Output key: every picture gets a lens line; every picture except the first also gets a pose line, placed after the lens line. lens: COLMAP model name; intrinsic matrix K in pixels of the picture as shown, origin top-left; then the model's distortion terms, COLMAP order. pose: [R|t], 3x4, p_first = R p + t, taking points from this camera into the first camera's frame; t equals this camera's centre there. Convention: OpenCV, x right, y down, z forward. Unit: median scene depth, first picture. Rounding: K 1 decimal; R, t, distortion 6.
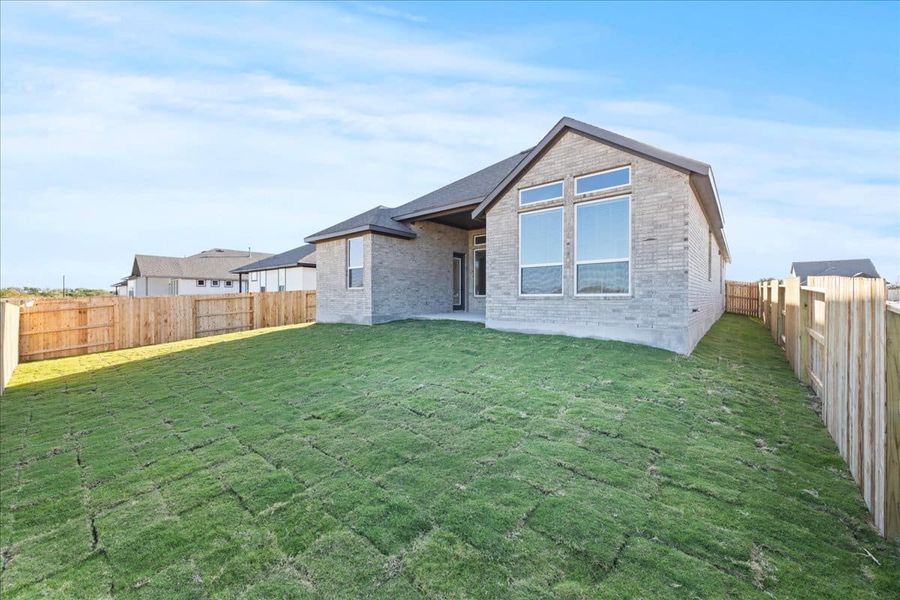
lens RADIAL K [[391.0, 0, 450.0], [0, 391.0, 300.0], [0, 0, 1]] dist [-0.012603, -0.000345]
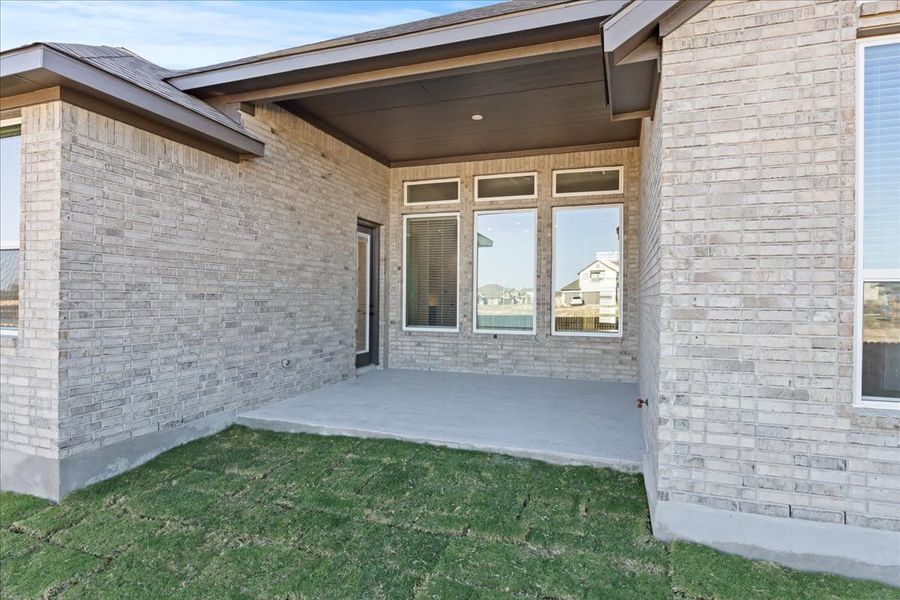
lens RADIAL K [[423.8, 0, 449.8], [0, 423.8, 284.4], [0, 0, 1]] dist [-0.000147, -0.000167]
pose [[0.896656, 0.006996, 0.442673, -0.101559], [-0.001391, 0.999915, -0.012986, -0.056860], [-0.442726, 0.011028, 0.896589, 0.650021]]
